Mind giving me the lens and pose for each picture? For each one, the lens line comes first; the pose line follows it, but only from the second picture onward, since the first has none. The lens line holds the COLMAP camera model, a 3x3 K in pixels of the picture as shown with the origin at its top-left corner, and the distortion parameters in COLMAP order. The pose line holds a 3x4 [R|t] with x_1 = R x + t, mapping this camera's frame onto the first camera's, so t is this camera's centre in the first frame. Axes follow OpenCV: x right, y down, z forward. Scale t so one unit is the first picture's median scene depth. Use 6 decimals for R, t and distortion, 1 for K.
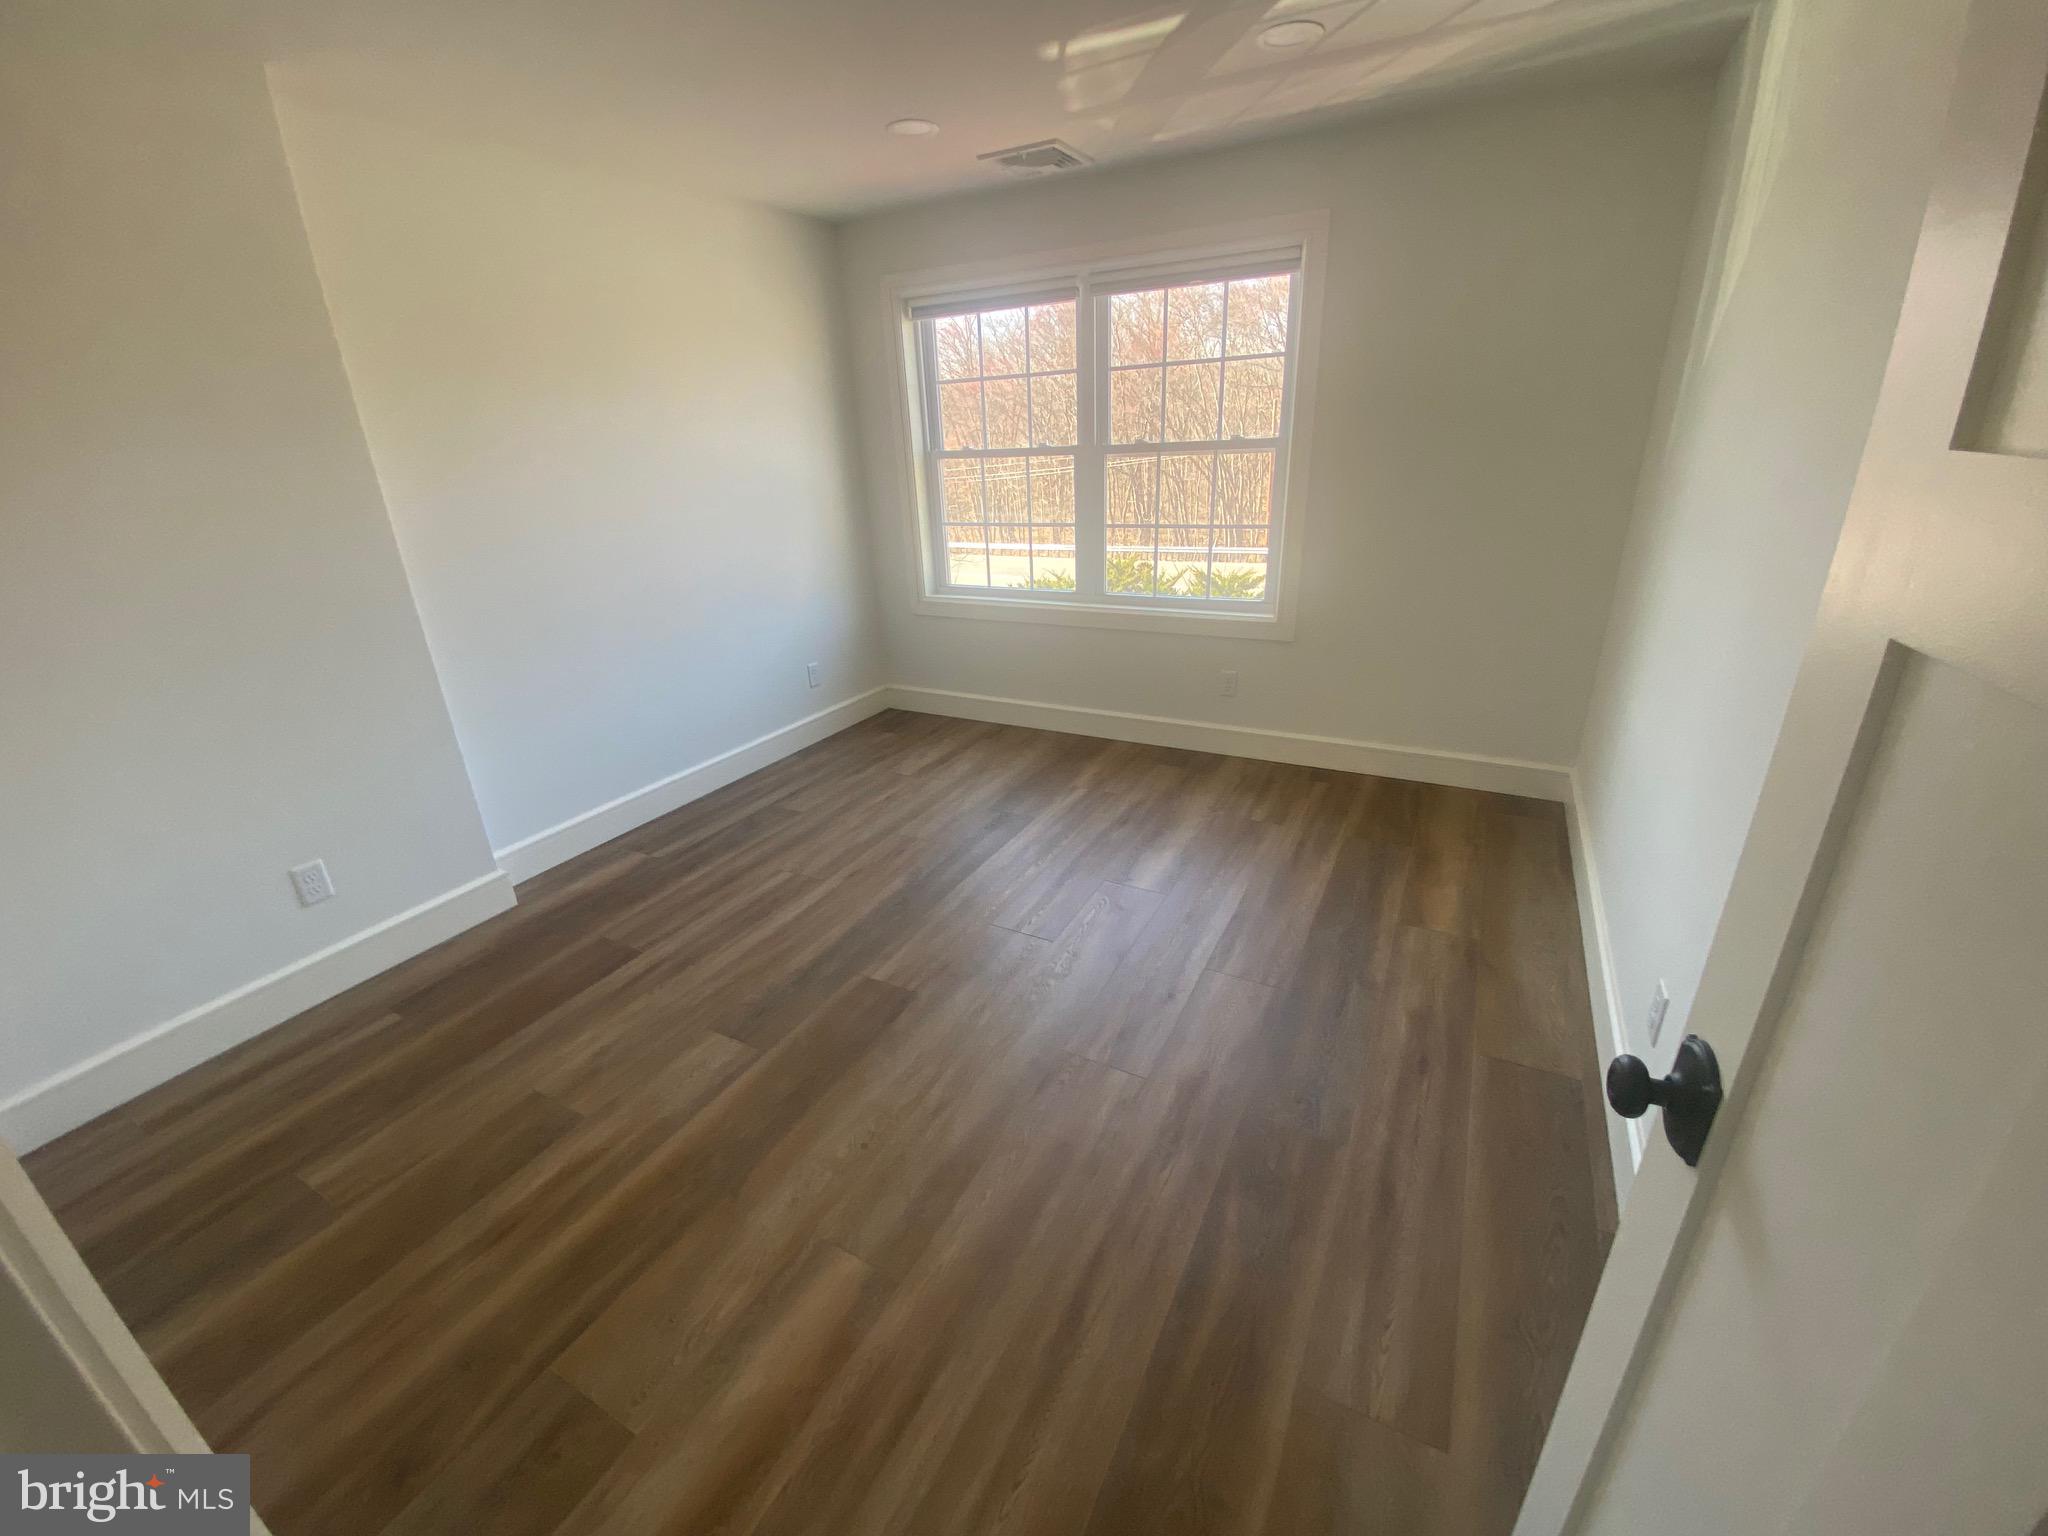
lens RADIAL K [[817.0, 0, 1021.5], [0, 817.0, 780.4], [0, 0, 1]] dist [-0.021075, -0.002006]
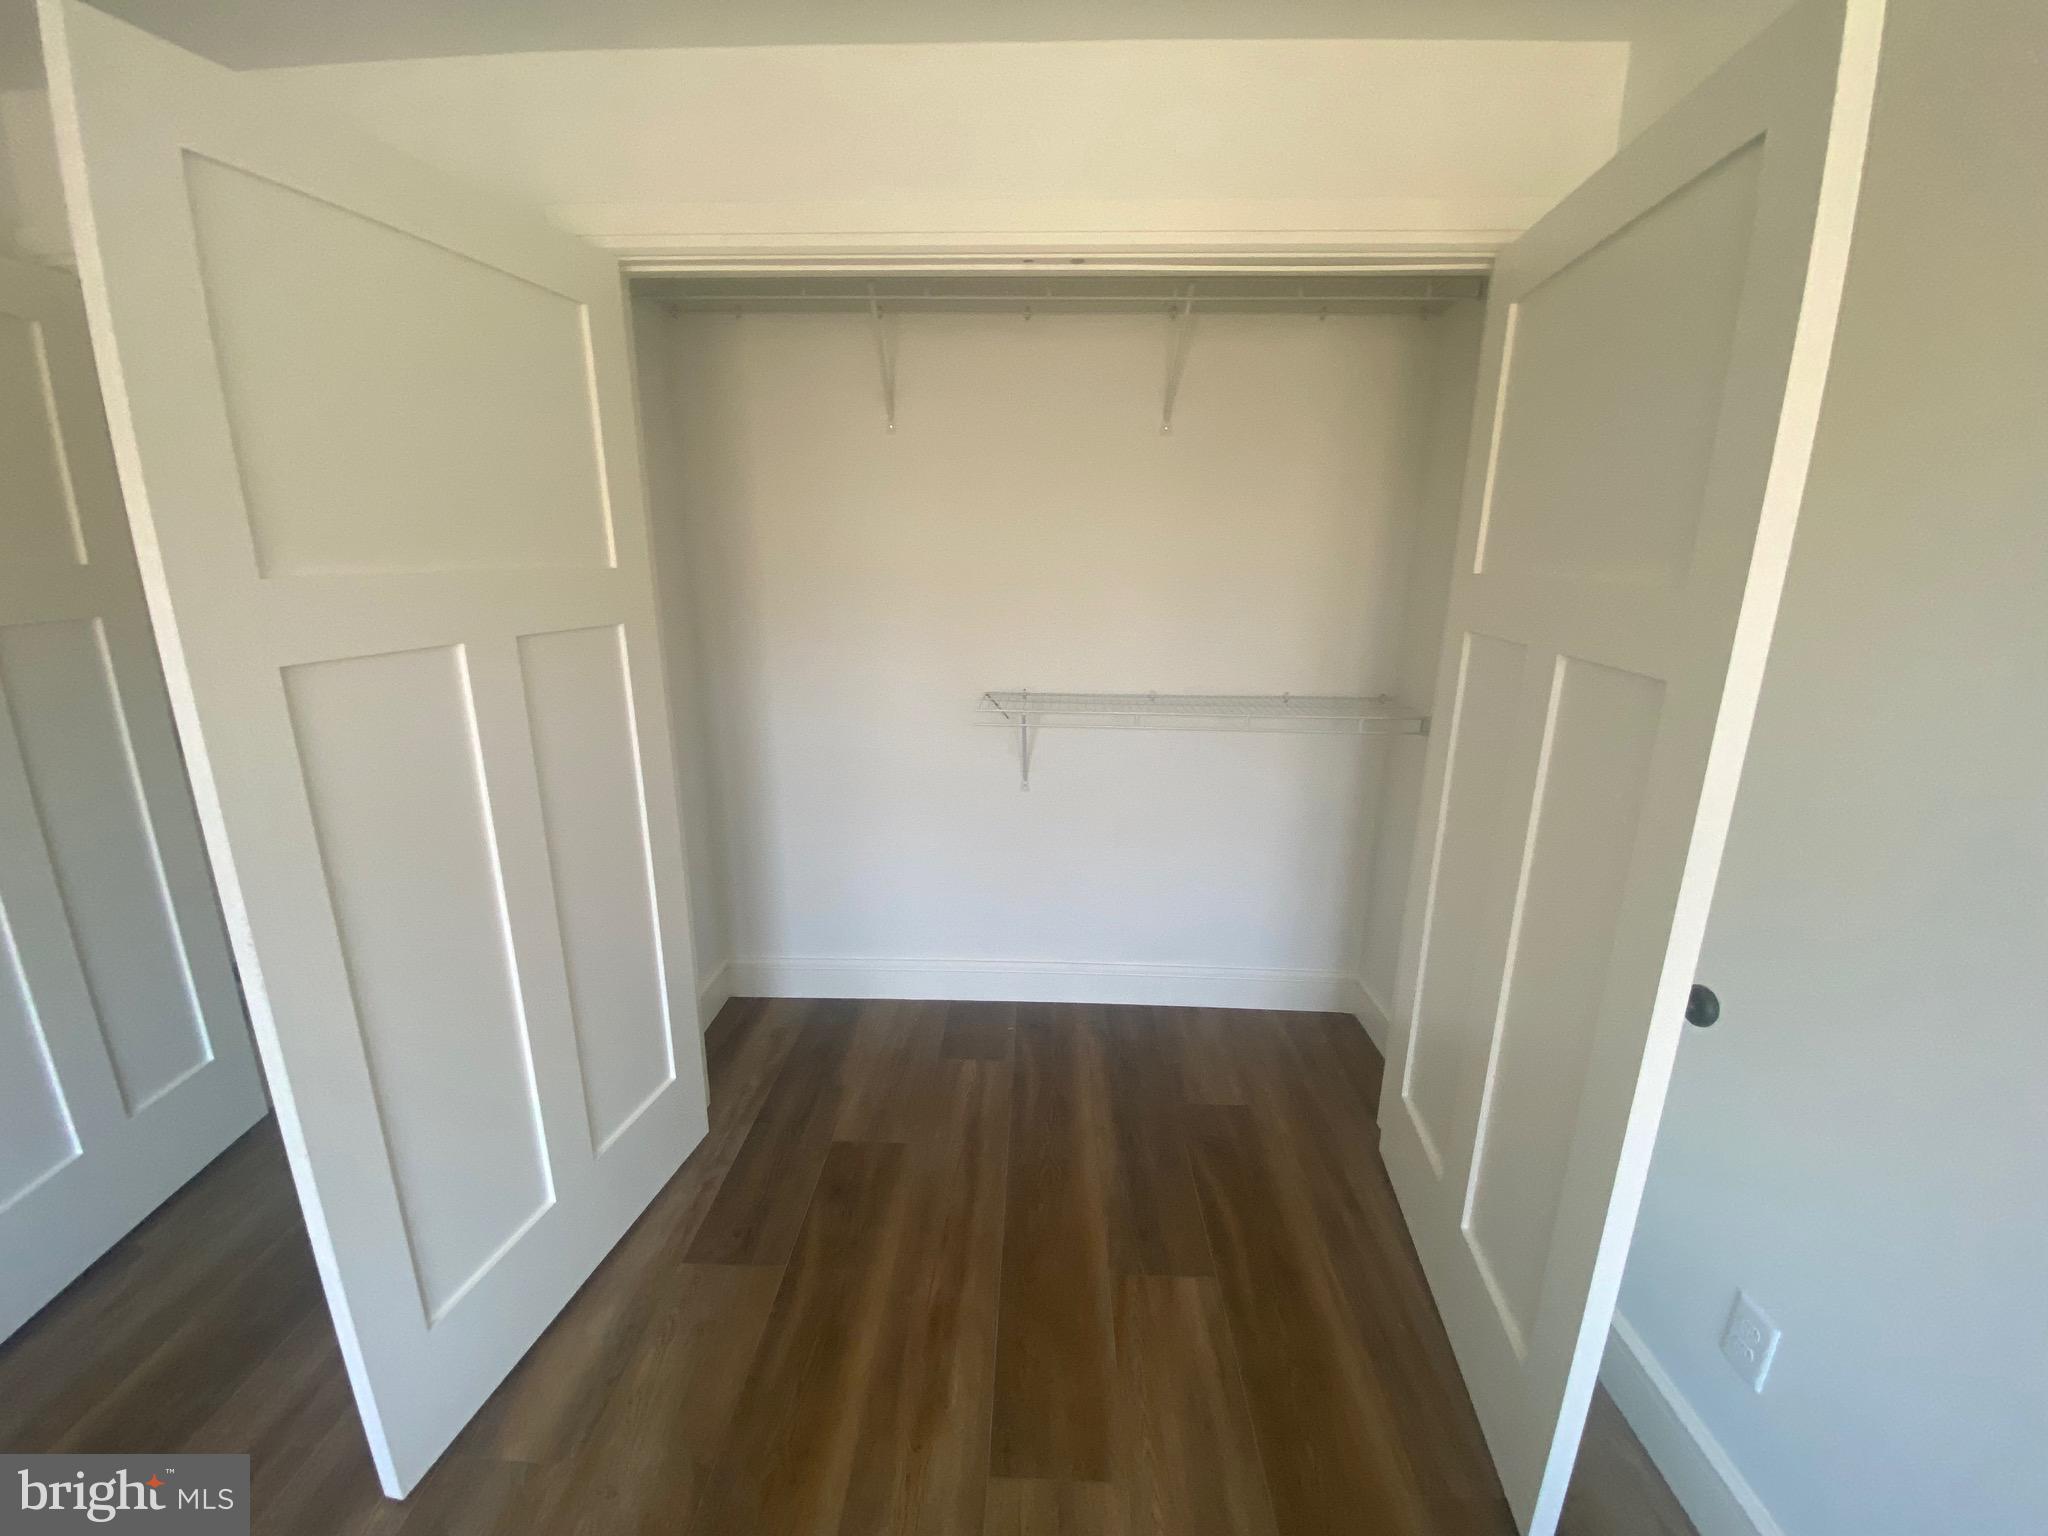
lens RADIAL K [[817.0, 0, 1029.1], [0, 817.0, 768.6], [0, 0, 1]] dist [-0.021075, -0.002006]
pose [[-0.887902, 0.131917, -0.440713, -0.262107], [-0.168588, 0.798049, 0.578529, -0.362589], [0.428028, 0.587976, -0.686350, 0.860782]]
